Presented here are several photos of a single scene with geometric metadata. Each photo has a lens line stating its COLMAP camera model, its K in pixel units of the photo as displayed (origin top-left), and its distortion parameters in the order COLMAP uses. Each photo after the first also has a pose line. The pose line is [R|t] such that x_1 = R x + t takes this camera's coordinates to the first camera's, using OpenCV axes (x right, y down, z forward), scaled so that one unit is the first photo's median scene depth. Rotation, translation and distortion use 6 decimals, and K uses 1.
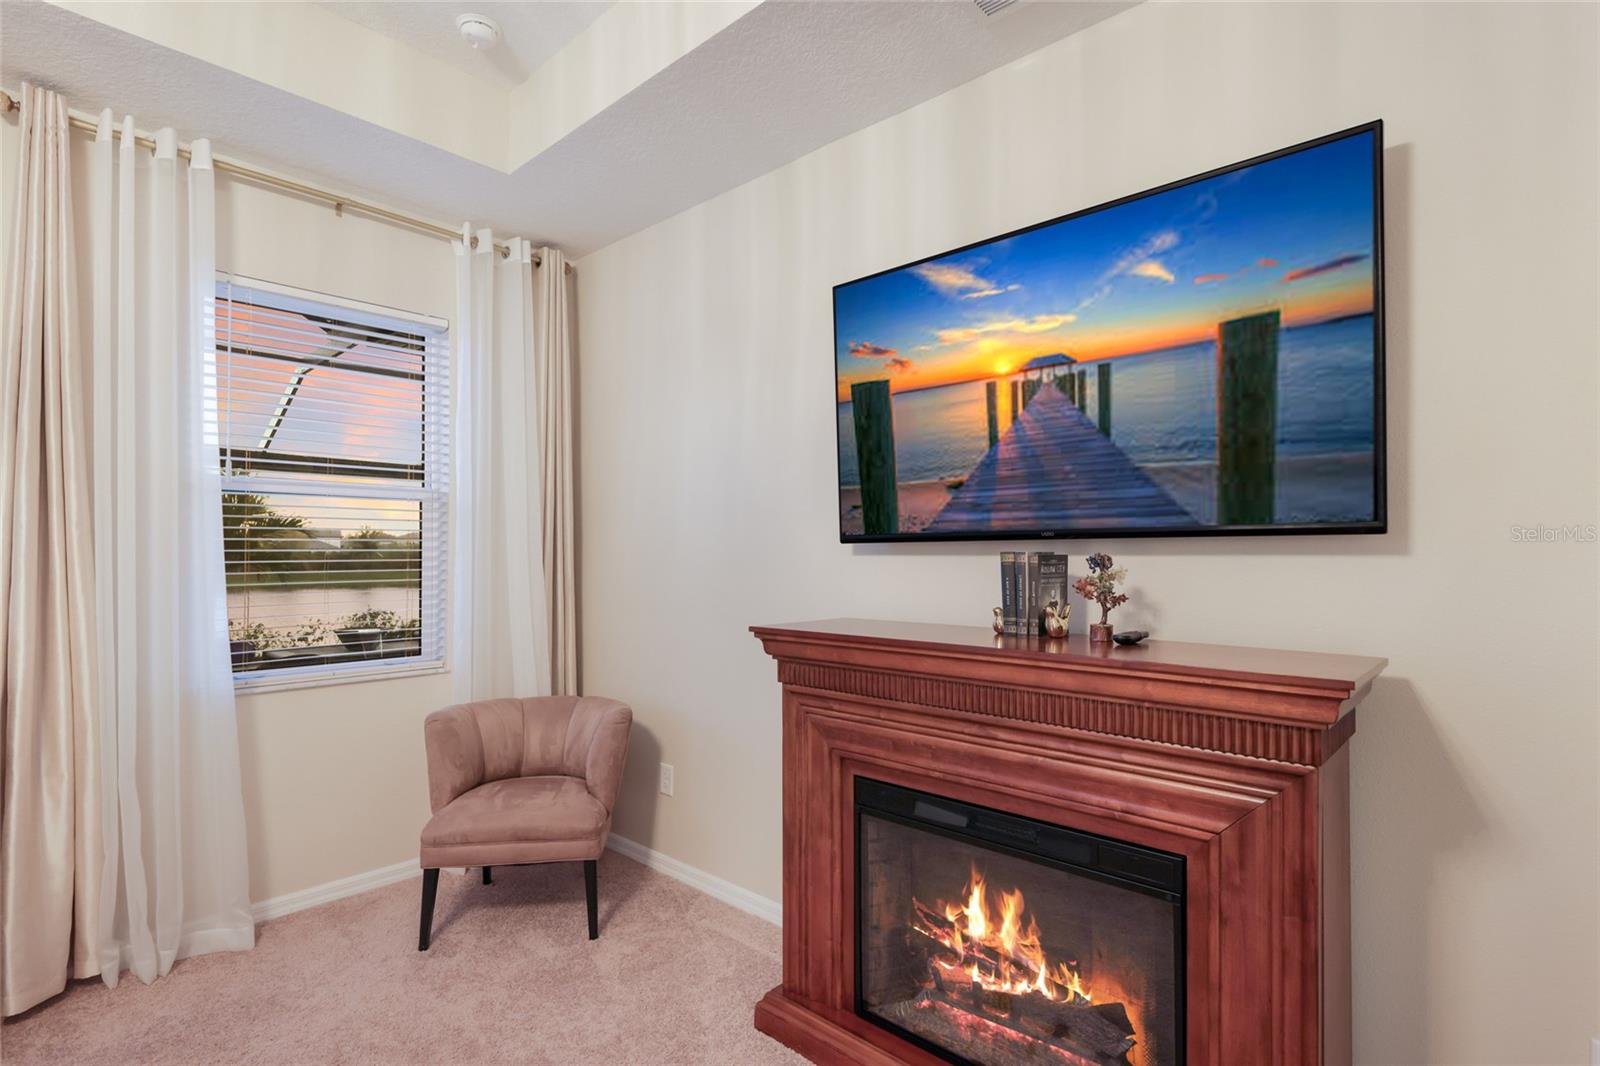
lens RADIAL K [[781.4, 0, 805.8], [0, 781.4, 548.0], [0, 0, 1]] dist [0.001499, -0.001069]
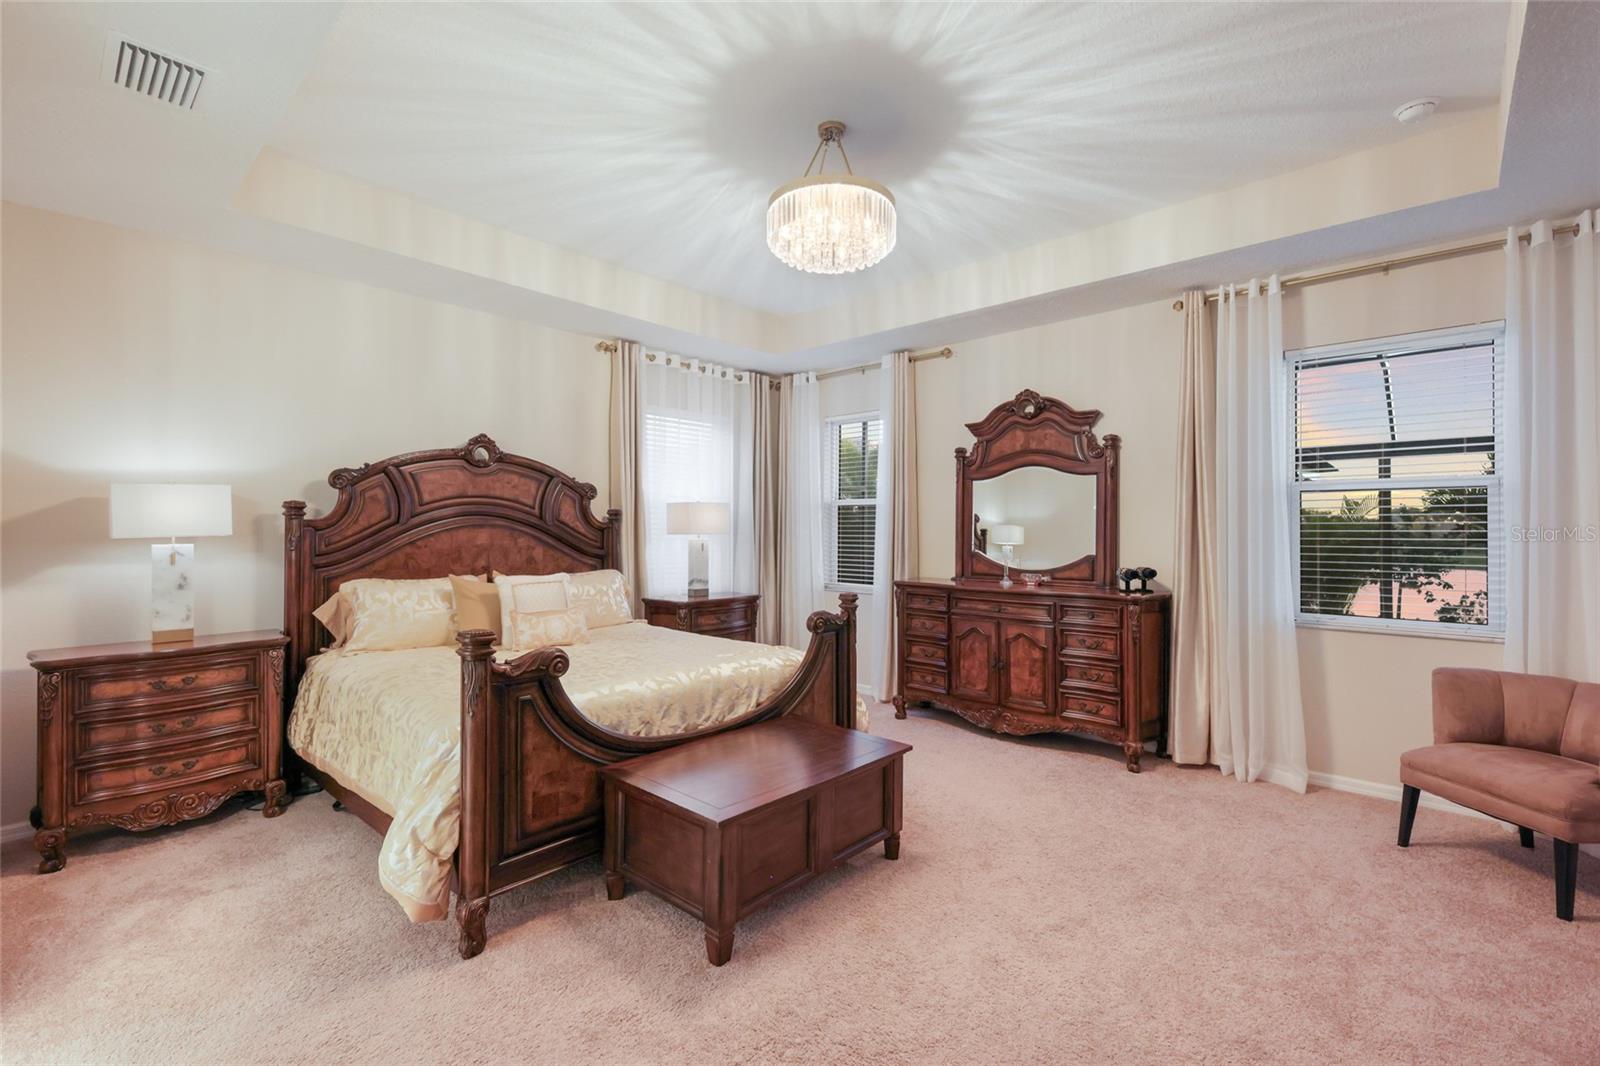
lens RADIAL K [[702.4, 0, 802.7], [0, 702.4, 527.6], [0, 0, 1]] dist [0.002194, 0.000863]
pose [[0.013310, -0.003157, -0.999906, 0.635663], [-0.004387, 0.999985, -0.003216, 0.006739], [0.999902, 0.004429, 0.013296, 0.015626]]
